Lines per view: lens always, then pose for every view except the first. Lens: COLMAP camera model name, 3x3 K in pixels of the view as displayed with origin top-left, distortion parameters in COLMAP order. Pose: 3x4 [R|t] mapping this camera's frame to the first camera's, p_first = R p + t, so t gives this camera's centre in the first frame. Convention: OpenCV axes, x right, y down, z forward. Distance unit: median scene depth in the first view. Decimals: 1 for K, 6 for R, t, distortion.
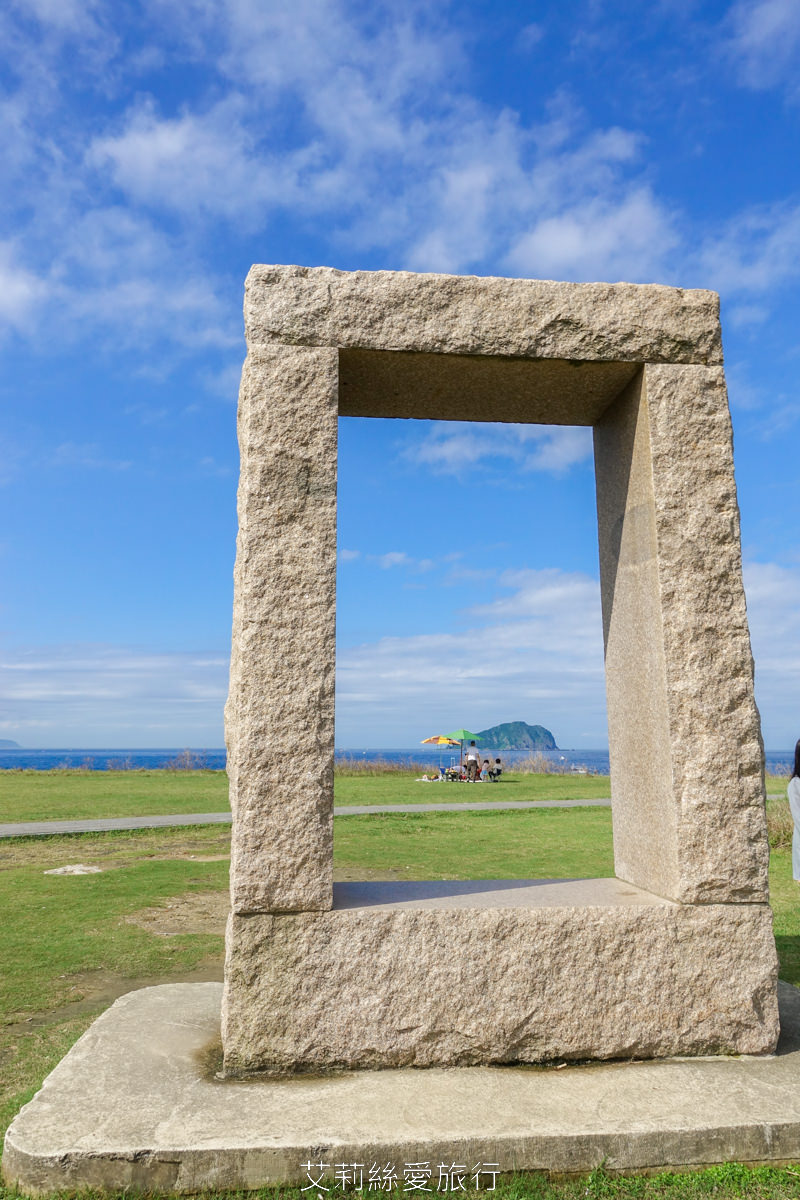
lens RADIAL K [[968.8, 0, 400.0], [0, 968.8, 600.0], [0, 0, 1]] dist [0.007331, 0.001280]
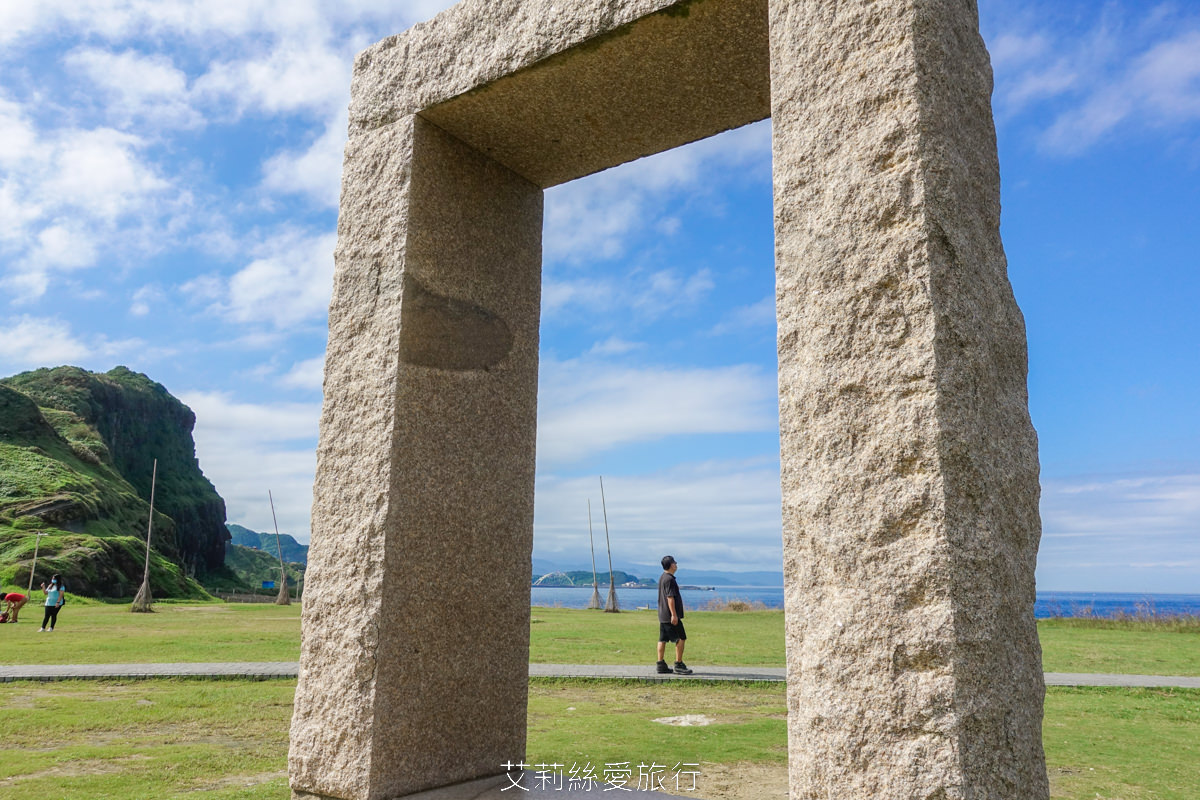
lens RADIAL K [[968.8, 0, 600.0], [0, 968.8, 400.0], [0, 0, 1]] dist [0.007331, 0.001280]
pose [[0.695118, -0.125468, -0.707862, 0.613988], [0.097340, 0.992011, -0.080245, 0.067246], [0.712275, -0.013124, 0.701778, 0.533808]]
